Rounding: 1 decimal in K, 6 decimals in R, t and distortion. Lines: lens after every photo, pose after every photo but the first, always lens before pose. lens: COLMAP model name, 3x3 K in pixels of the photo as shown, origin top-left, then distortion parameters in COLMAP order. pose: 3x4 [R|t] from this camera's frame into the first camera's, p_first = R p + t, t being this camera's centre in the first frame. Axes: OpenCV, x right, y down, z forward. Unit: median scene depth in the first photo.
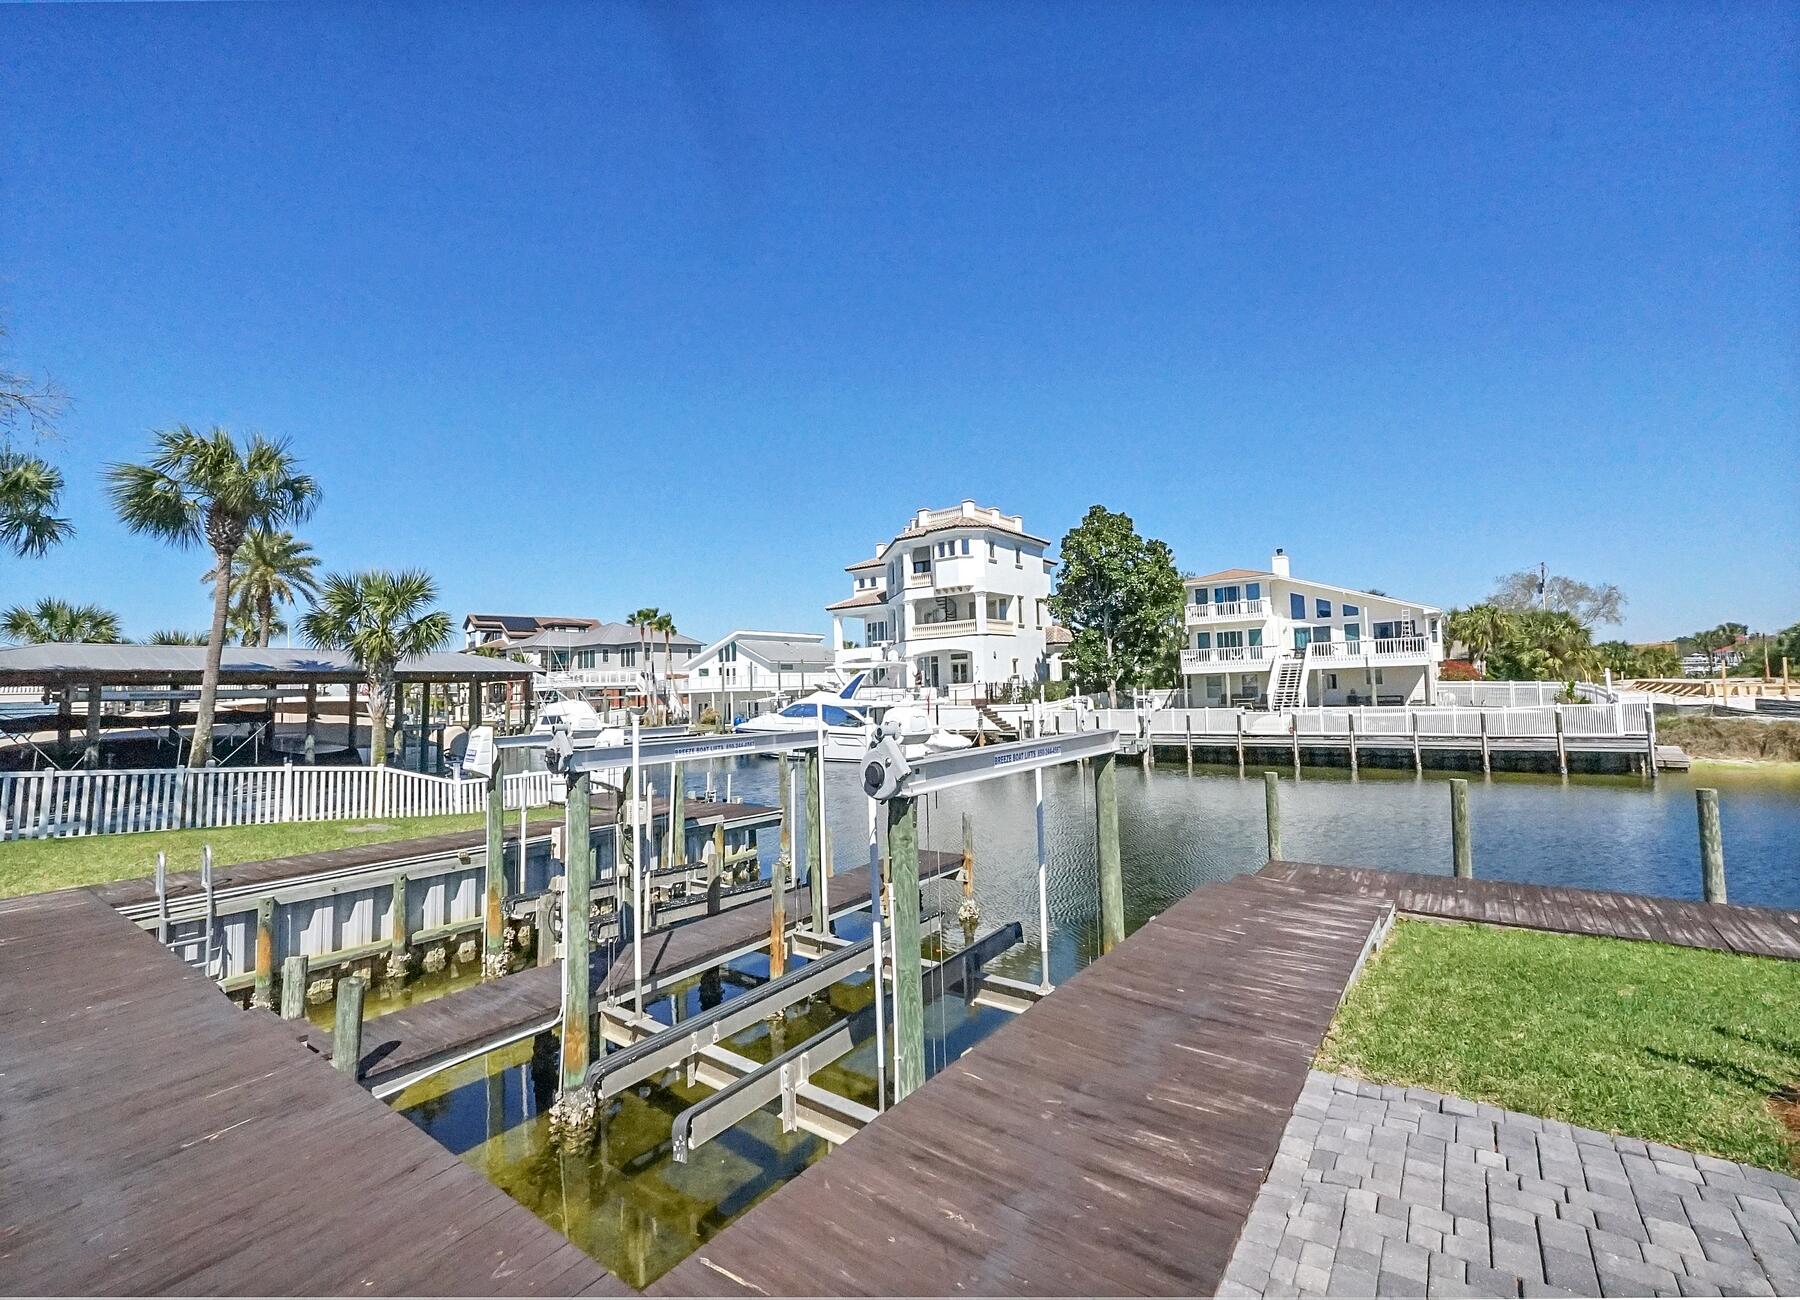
lens RADIAL K [[762.3, 0, 897.3], [0, 762.3, 658.1], [0, 0, 1]] dist [-0.014928, 0.007657]
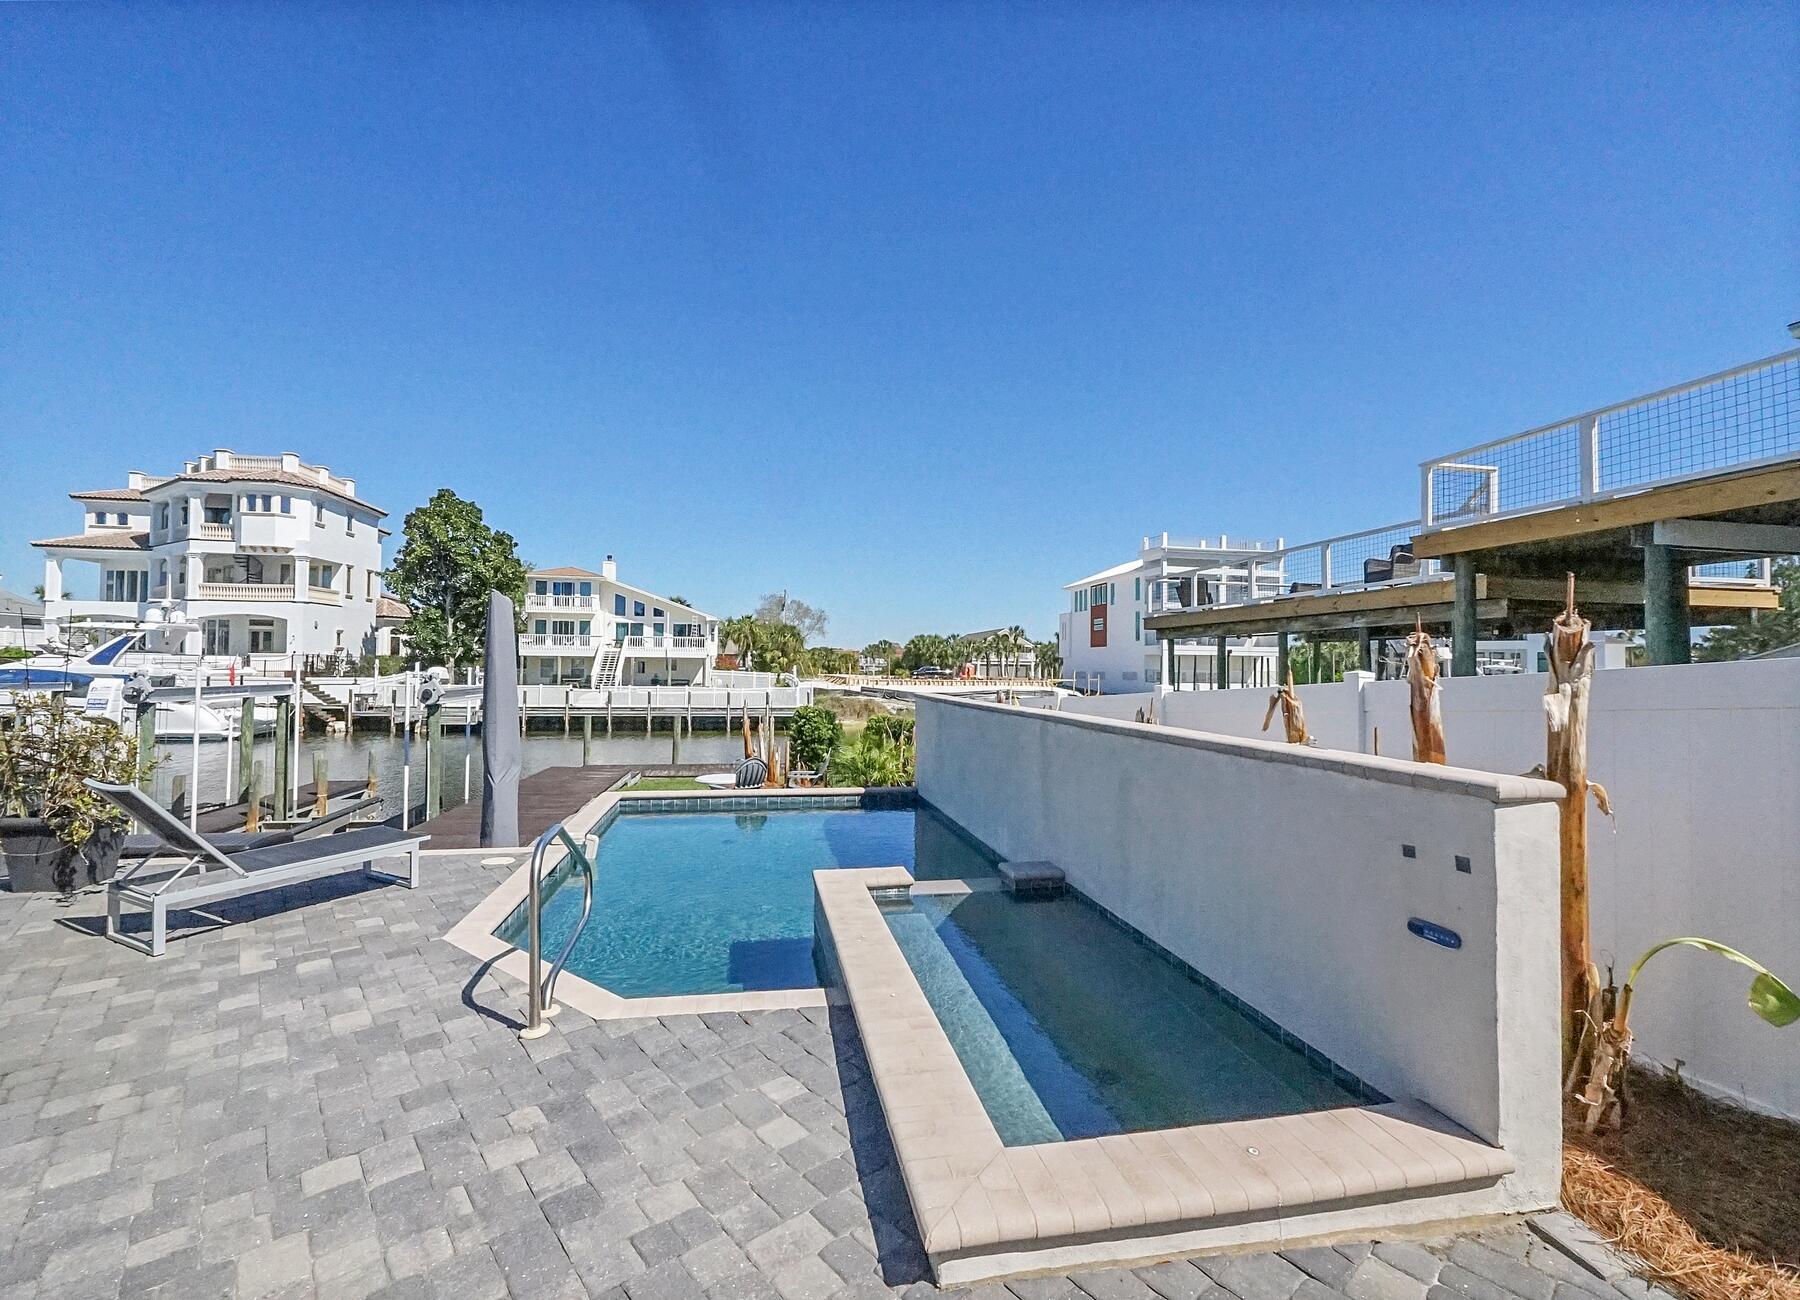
lens RADIAL K [[776.4, 0, 894.9], [0, 776.4, 654.3], [0, 0, 1]] dist [-0.021332, 0.008858]
pose [[0.678290, 0.051399, 0.732994, -0.083685], [-0.064296, 0.997876, -0.010476, -0.004074], [-0.731976, -0.040023, 0.680154, -0.176426]]
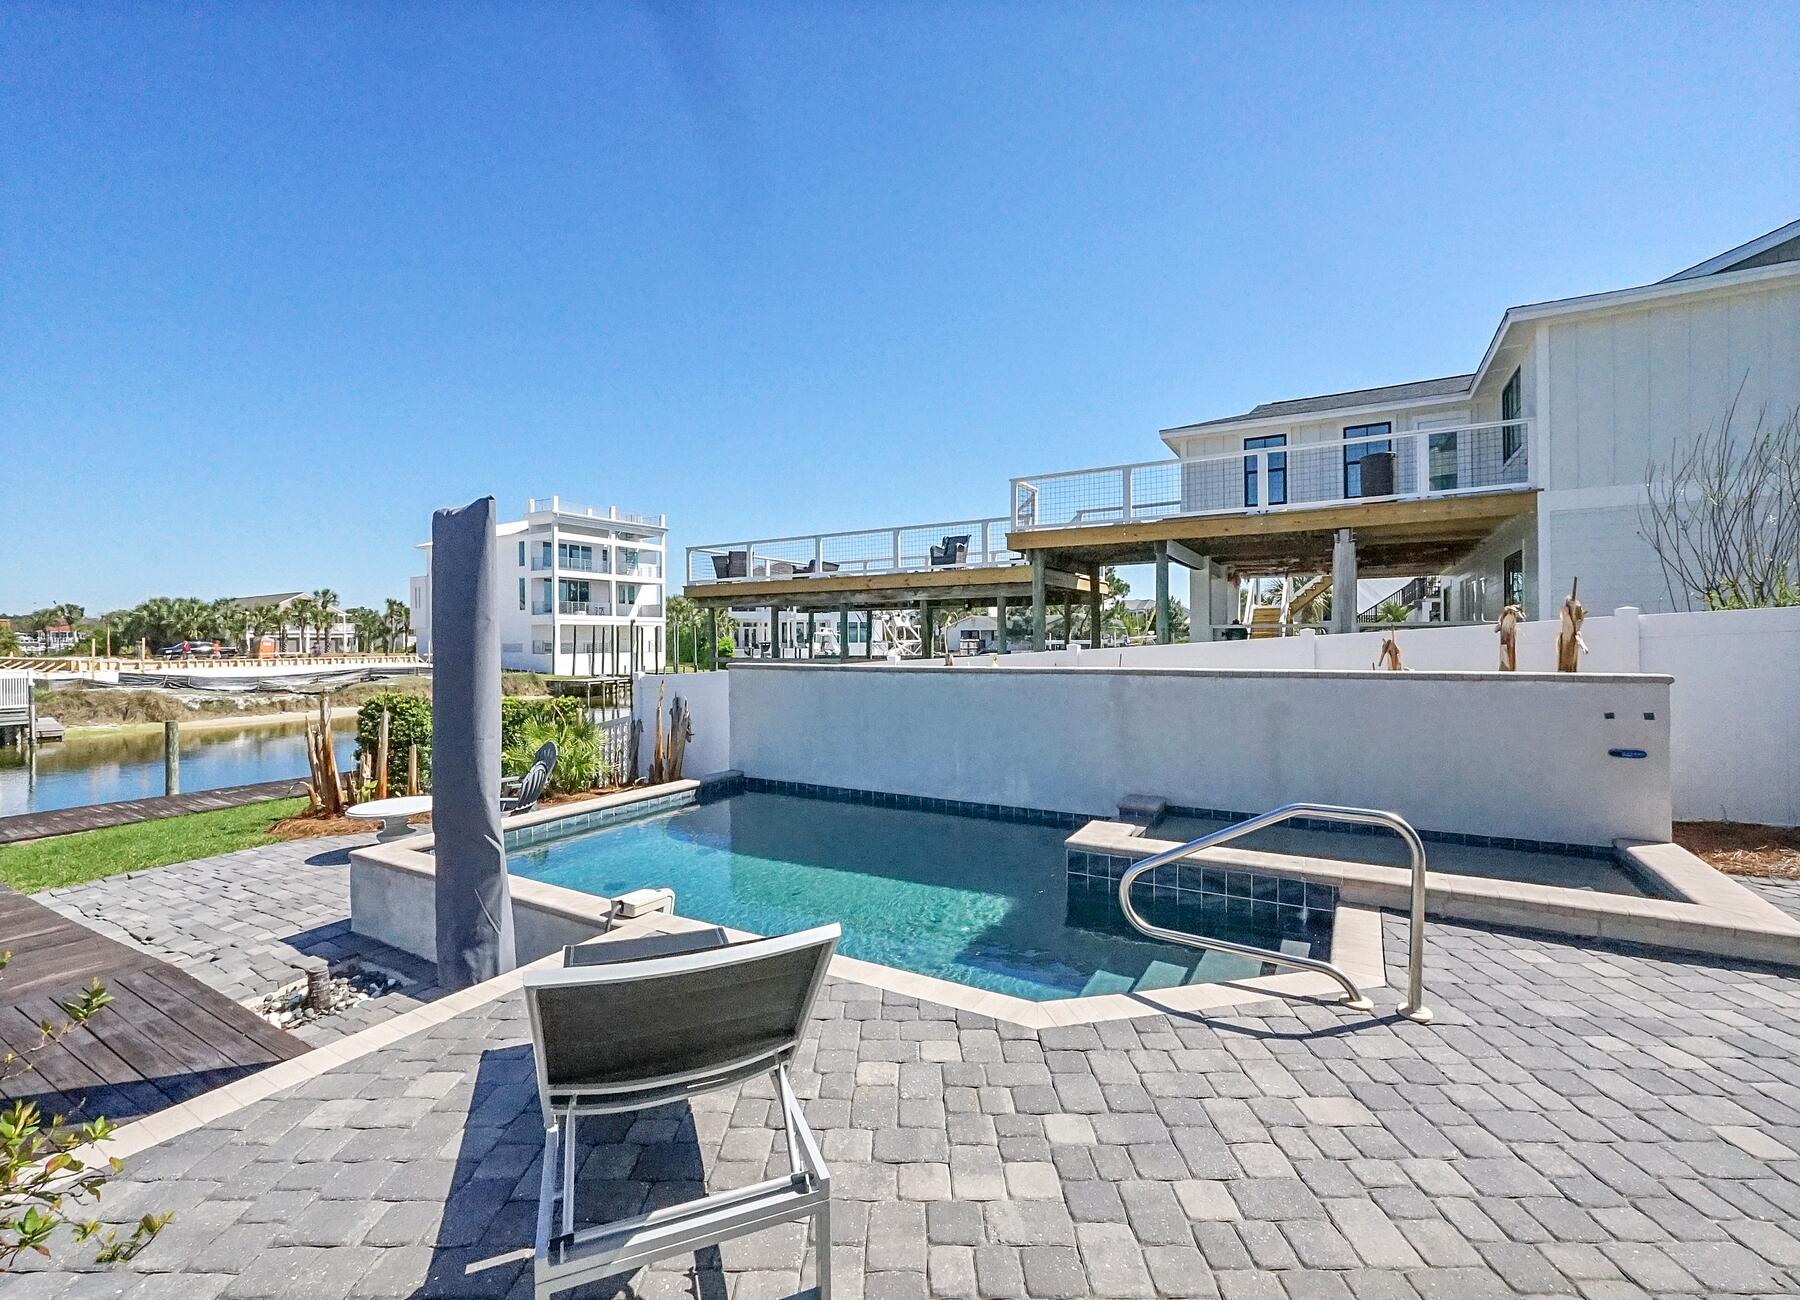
lens RADIAL K [[766.6, 0, 913.1], [0, 766.6, 646.2], [0, 0, 1]] dist [-0.007289, 0.000045]
pose [[-0.115022, 0.022599, 0.993106, -0.113432], [-0.031567, 0.999153, -0.026393, 0.003419], [-0.992861, -0.034386, -0.114212, -0.053779]]
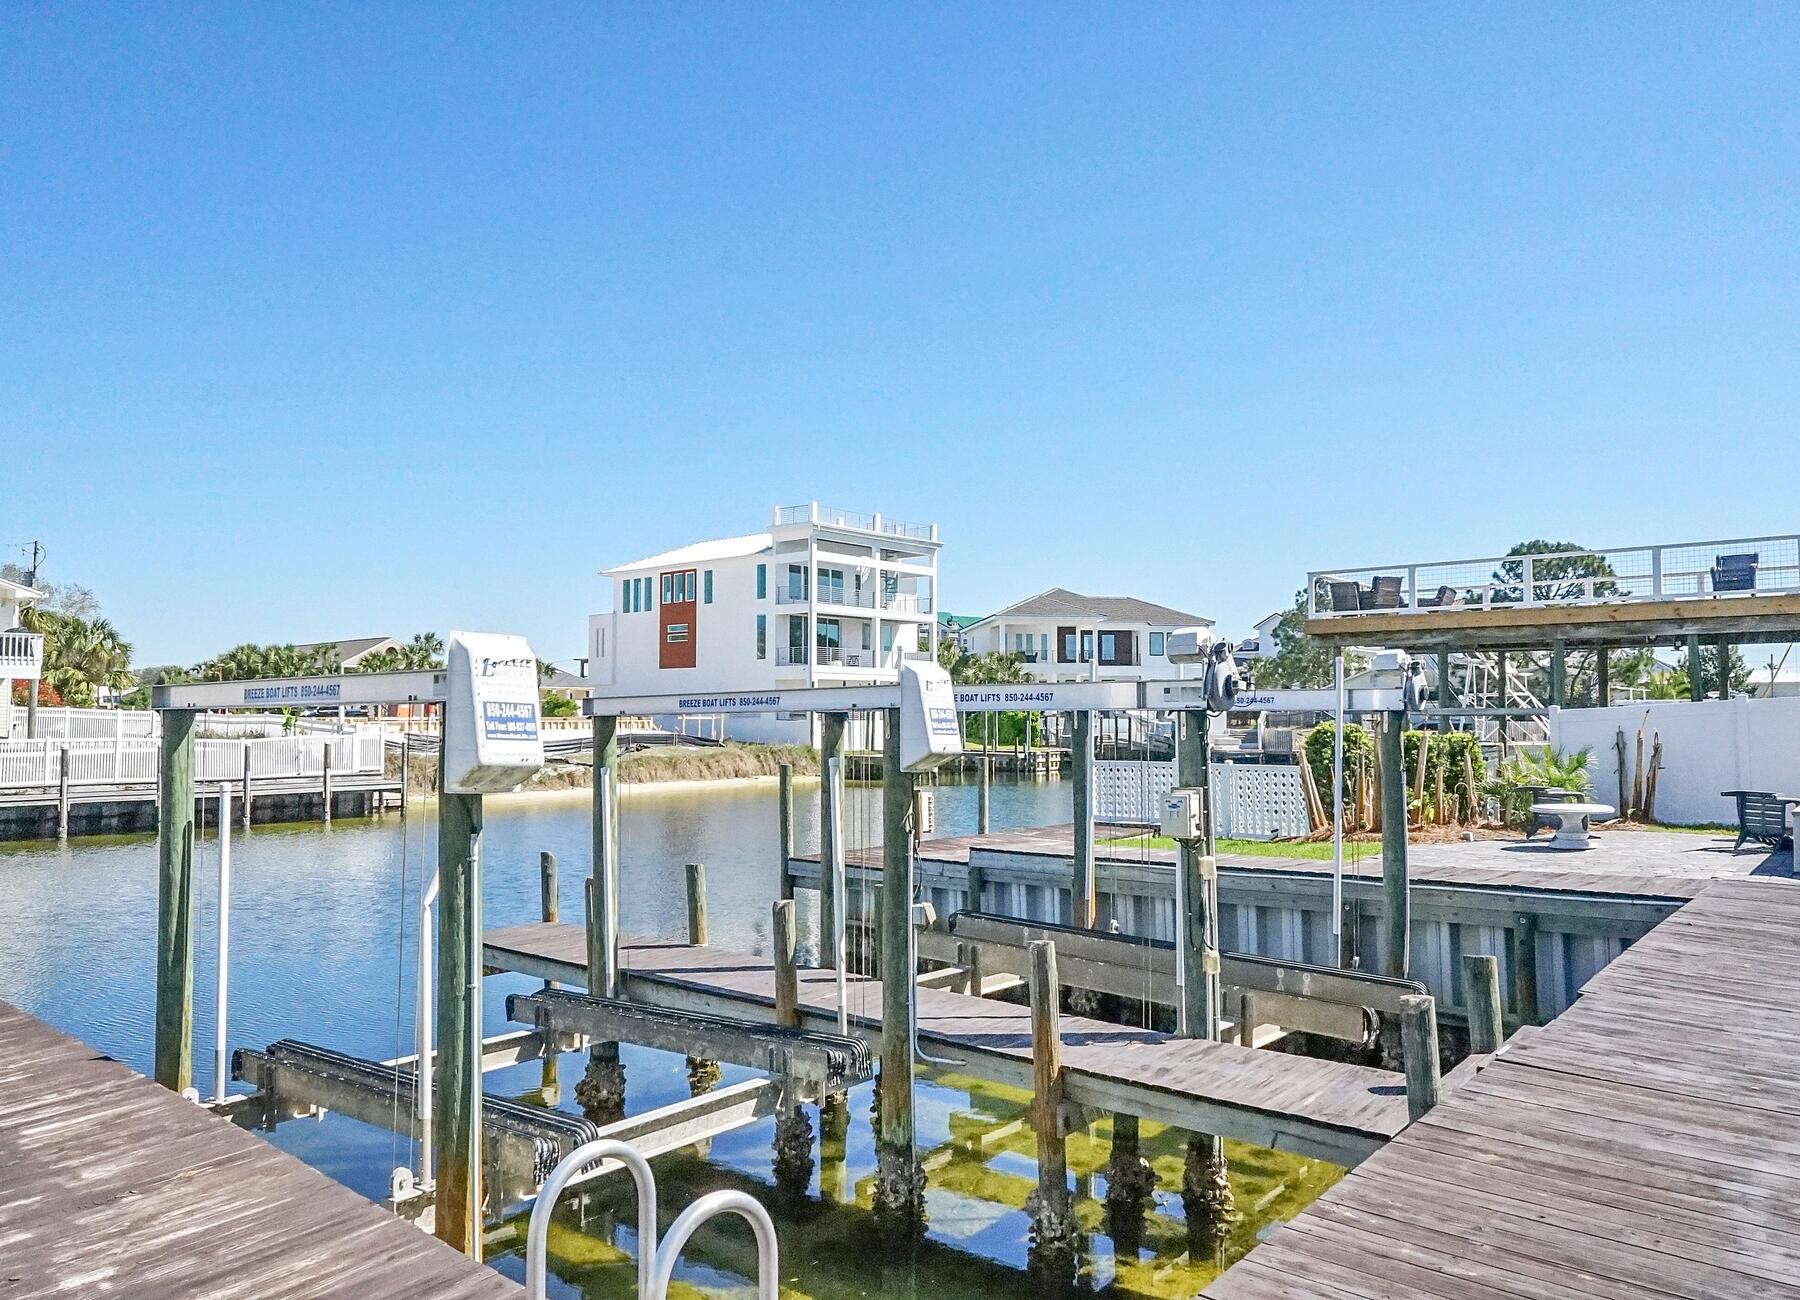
lens RADIAL K [[1251.8, 0, 900.0], [0, 1251.8, 650.0], [0, 0, 1]] dist [-0.002707, 0.000413]
pose [[0.057277, 0.082532, 0.994941, -0.255852], [-0.044084, 0.995814, -0.080067, 0.031330], [-0.997385, -0.039275, 0.060675, 0.189709]]
